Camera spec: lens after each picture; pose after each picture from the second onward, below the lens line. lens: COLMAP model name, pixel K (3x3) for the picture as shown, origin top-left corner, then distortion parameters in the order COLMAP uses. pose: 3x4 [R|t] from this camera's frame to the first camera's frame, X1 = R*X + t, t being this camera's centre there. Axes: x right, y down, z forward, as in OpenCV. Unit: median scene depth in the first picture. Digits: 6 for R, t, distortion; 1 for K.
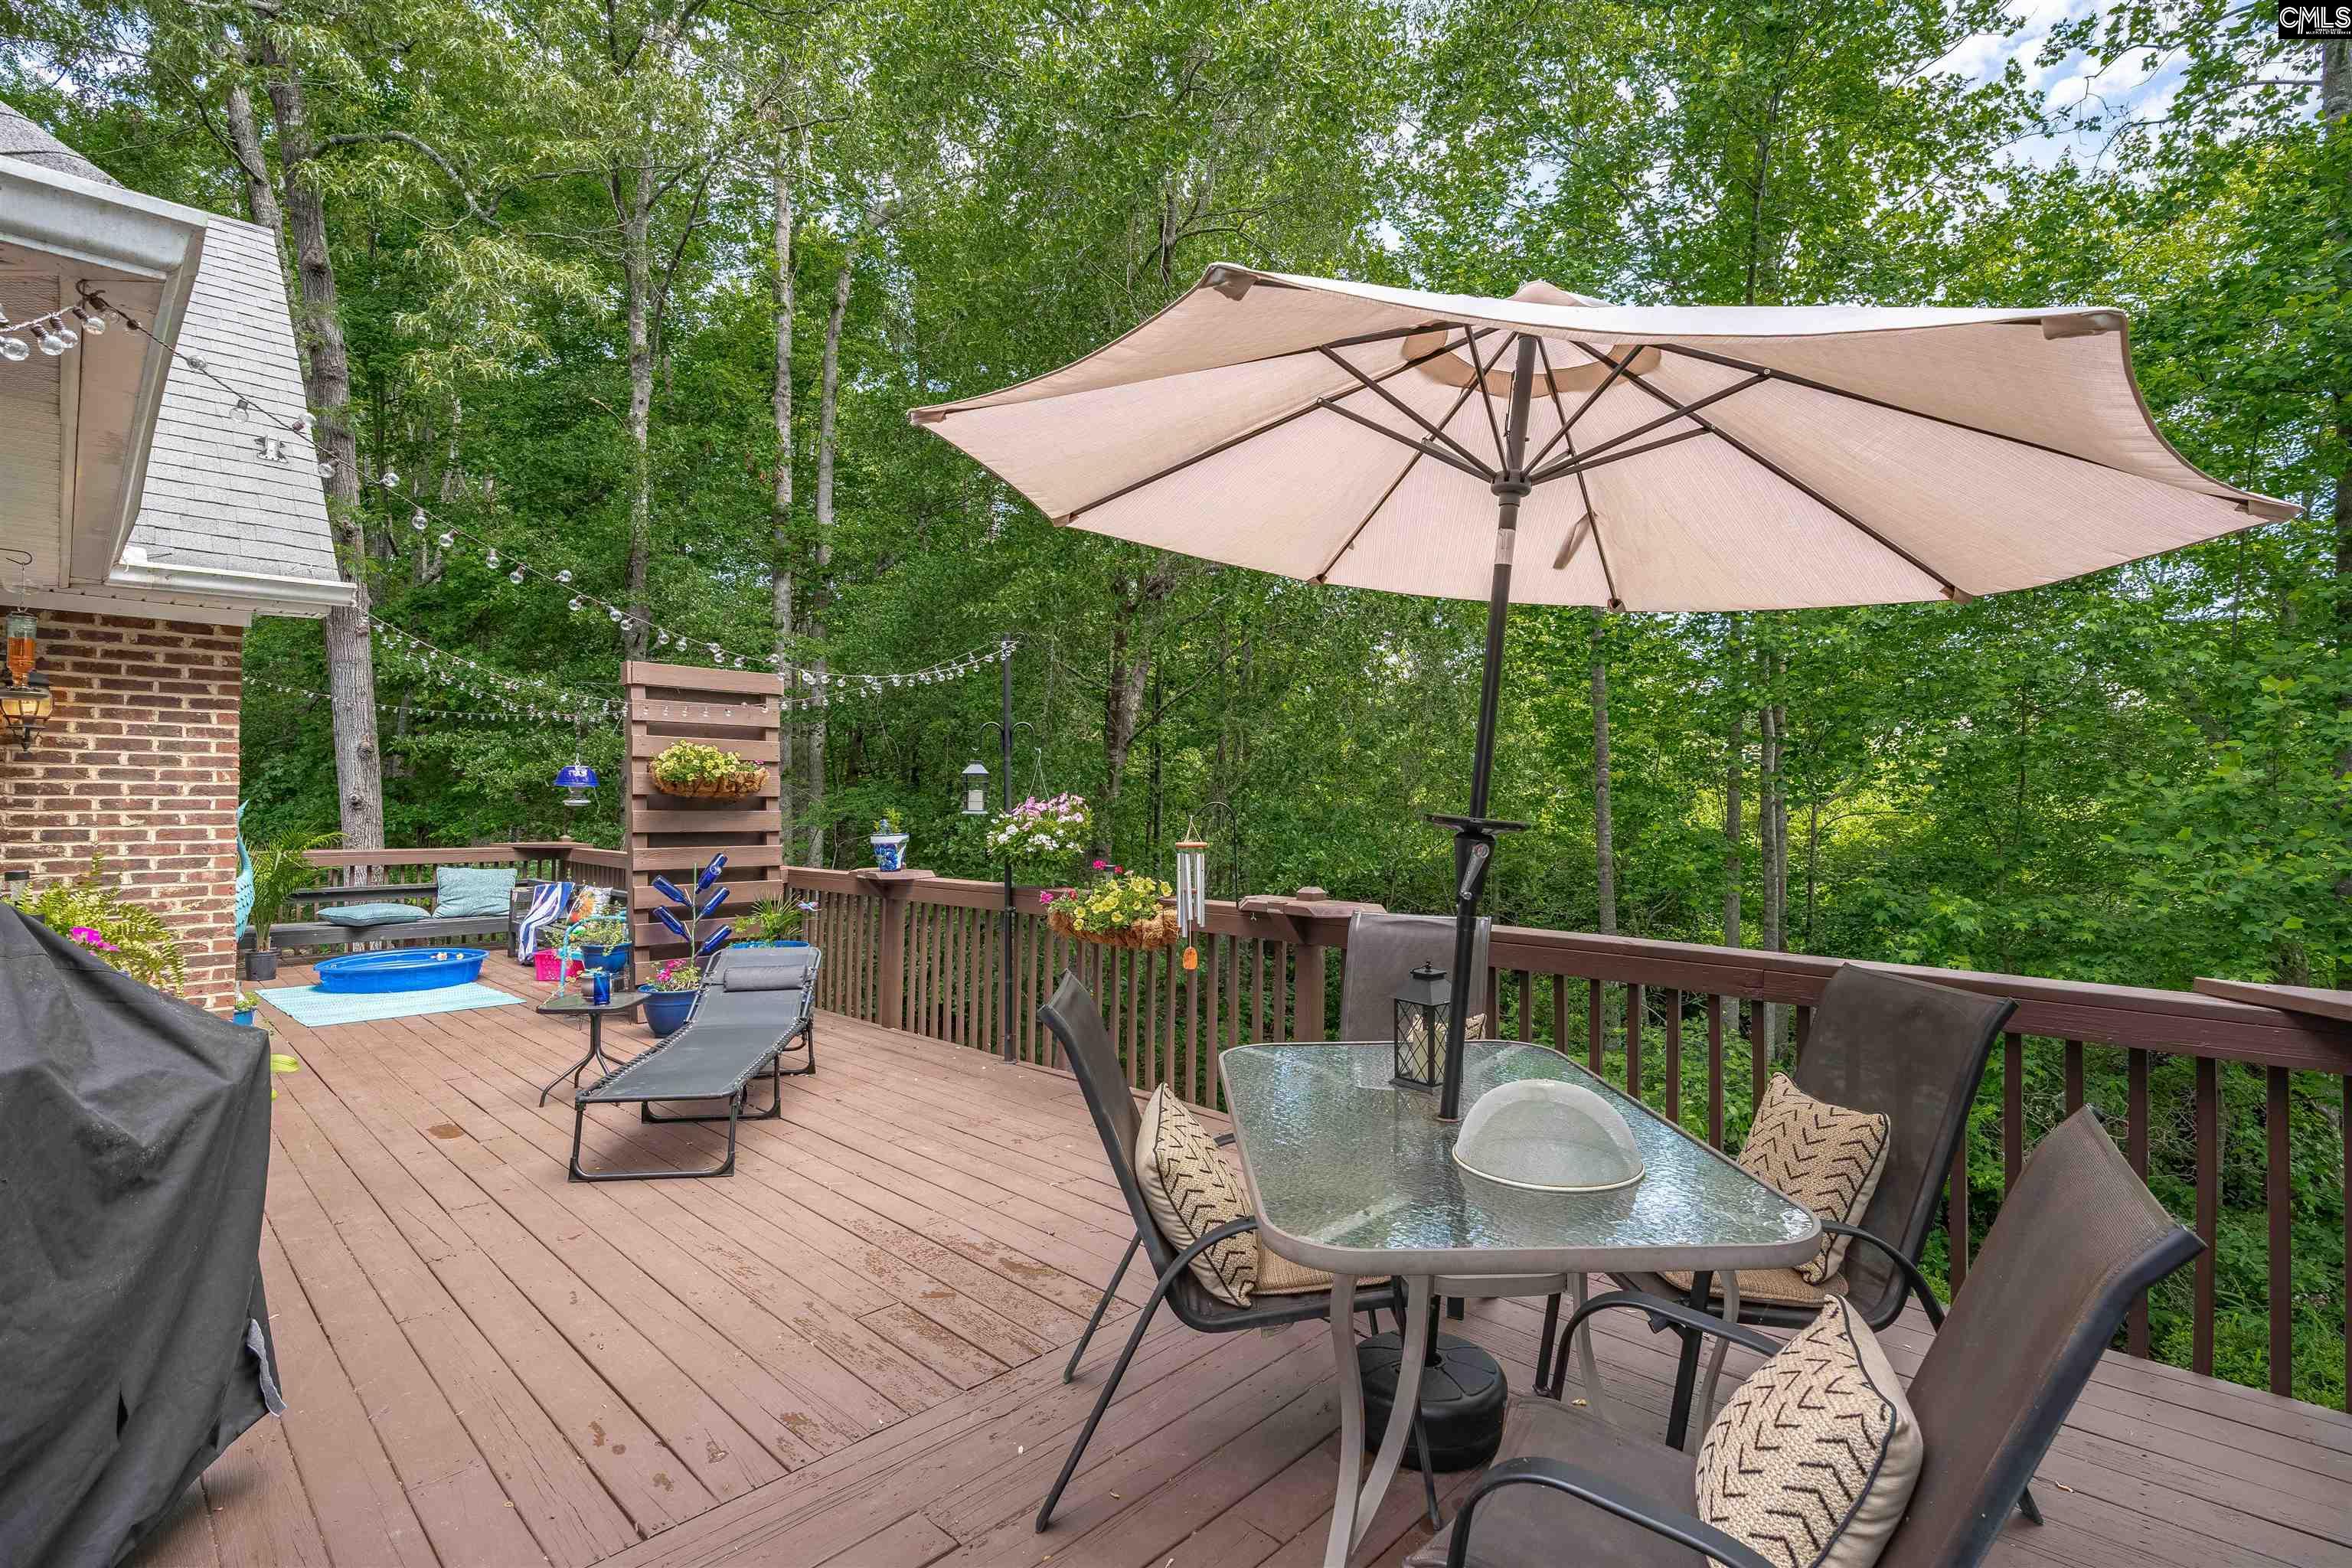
lens RADIAL K [[1077.2, 0, 1169.1], [0, 1077.2, 785.5], [0, 0, 1]] dist [-0.024203, 0.000902]
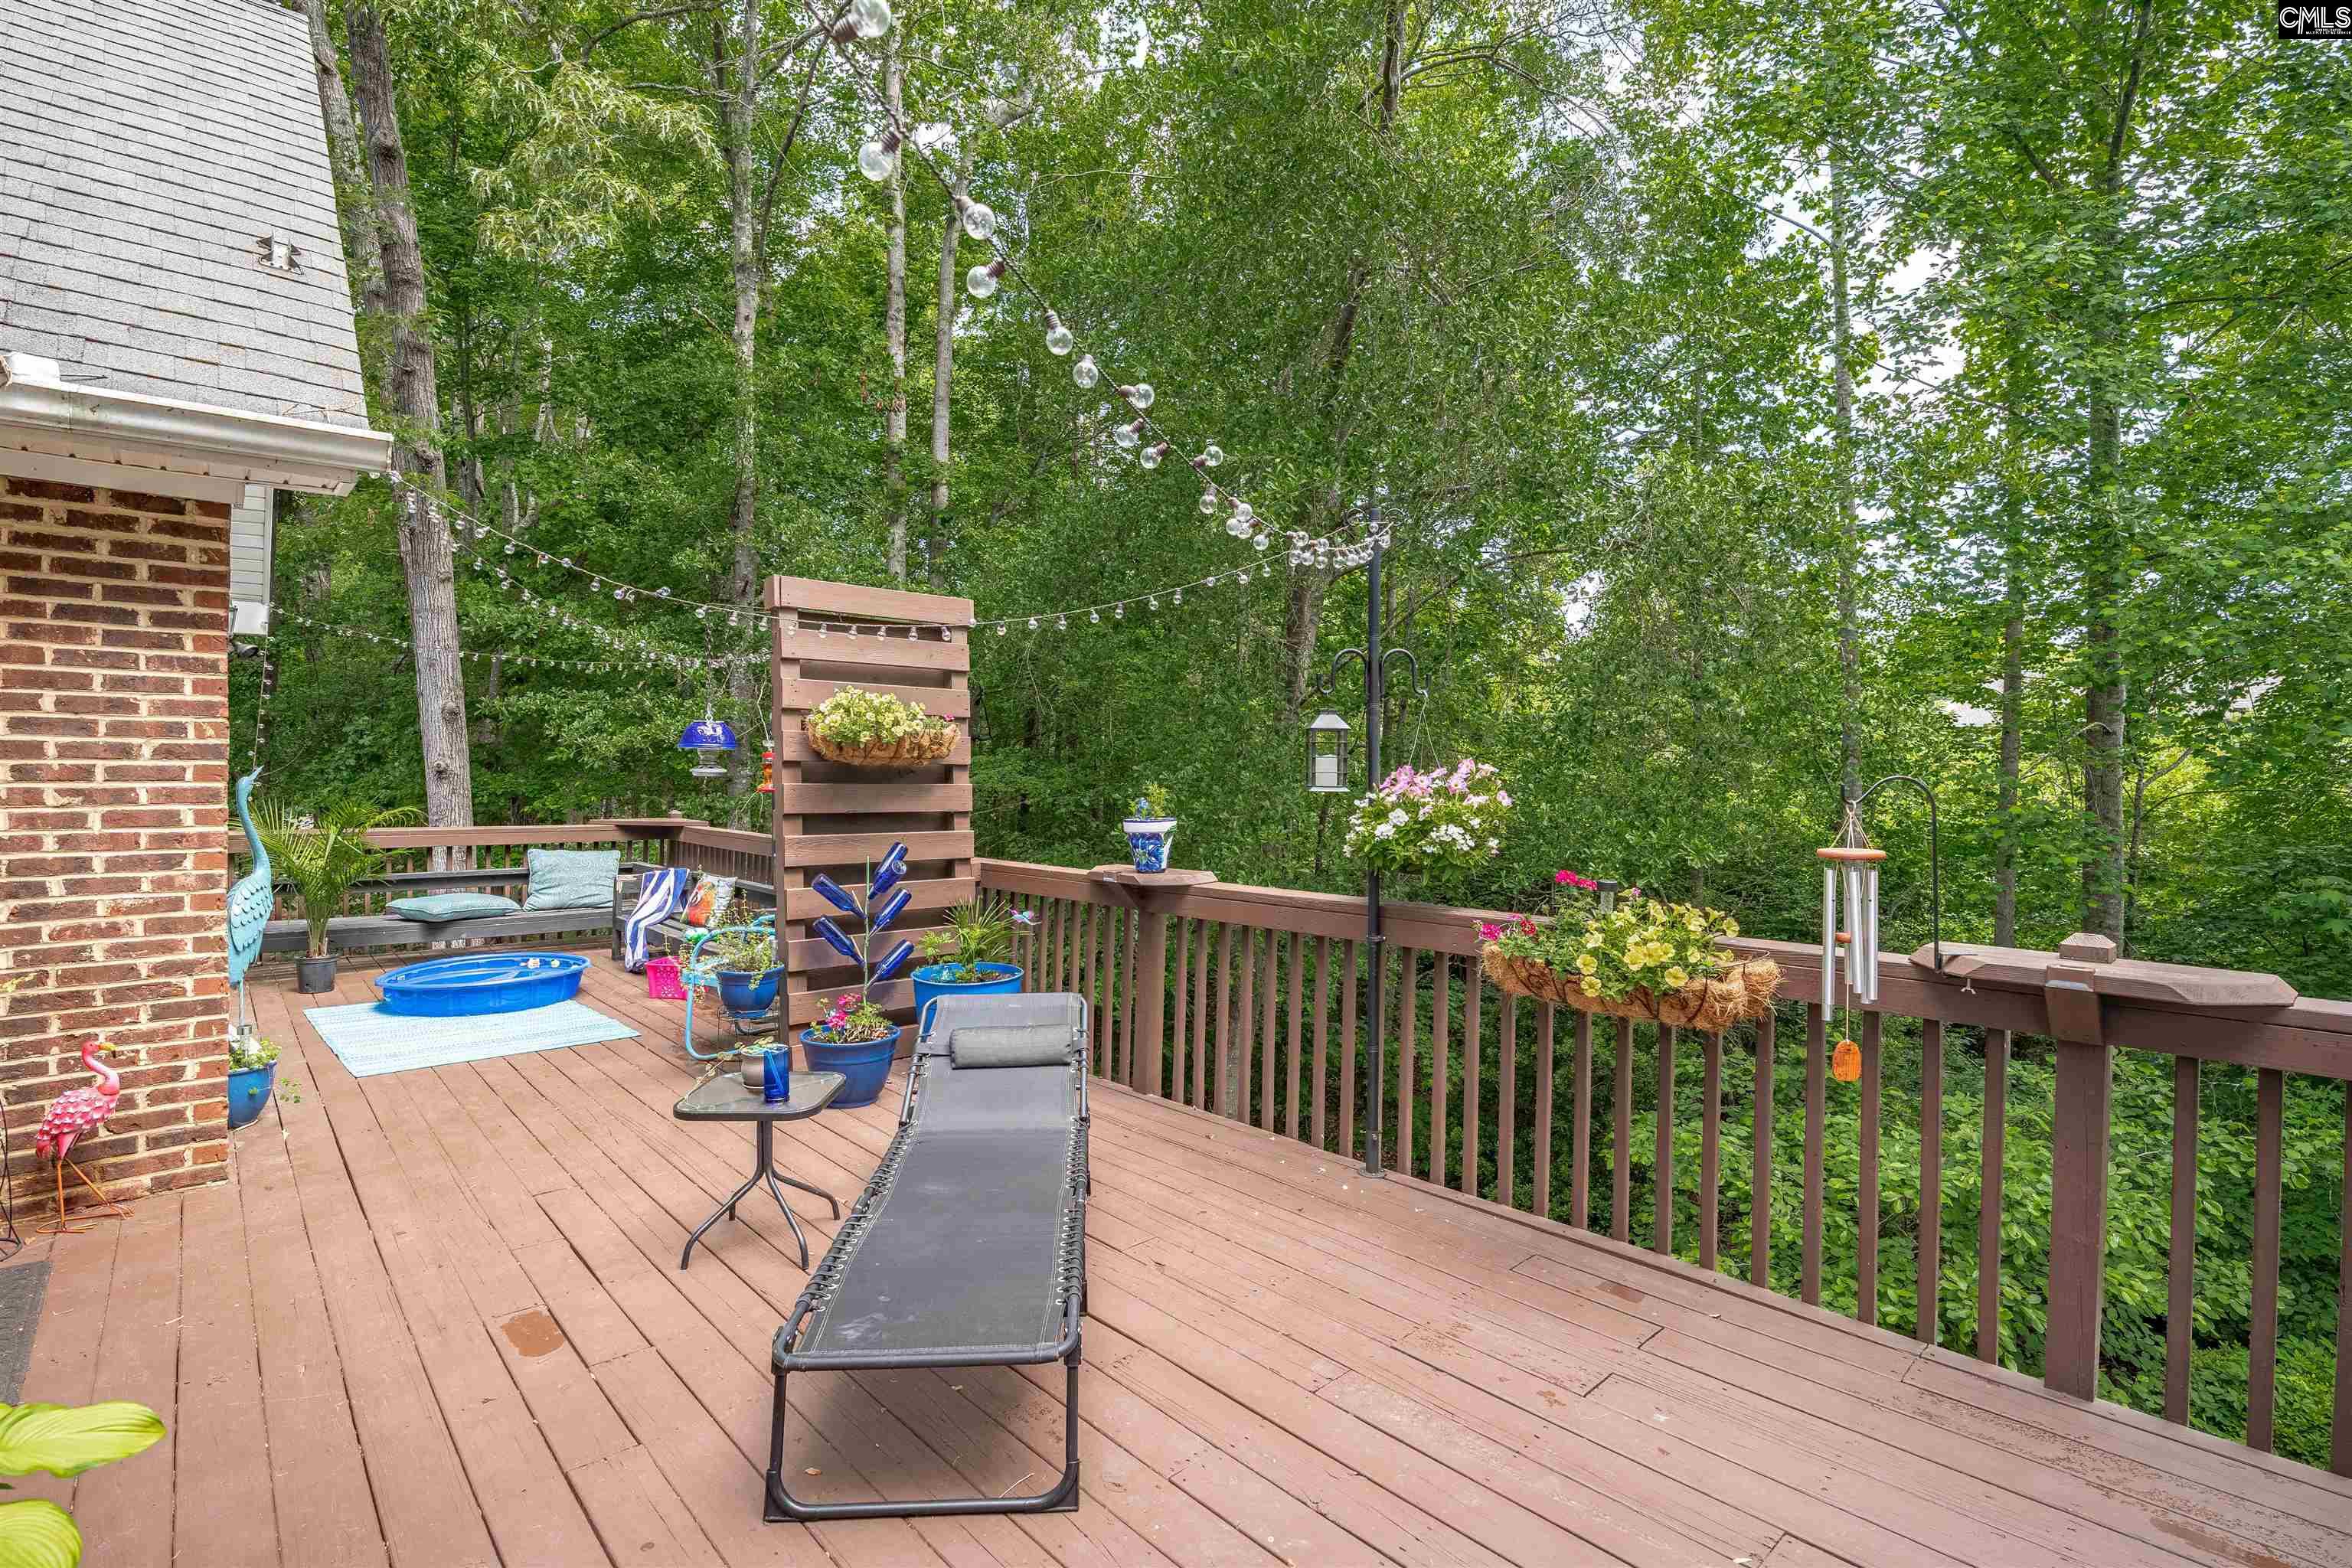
lens RADIAL K [[1102.3, 0, 1182.7], [0, 1102.3, 786.2], [0, 0, 1]] dist [-0.023858, 0.000571]
pose [[0.997783, 0.004605, -0.066388, -0.189115], [-0.002788, 0.999620, 0.027439, 0.004515], [0.066489, -0.027193, 0.997417, 0.288380]]
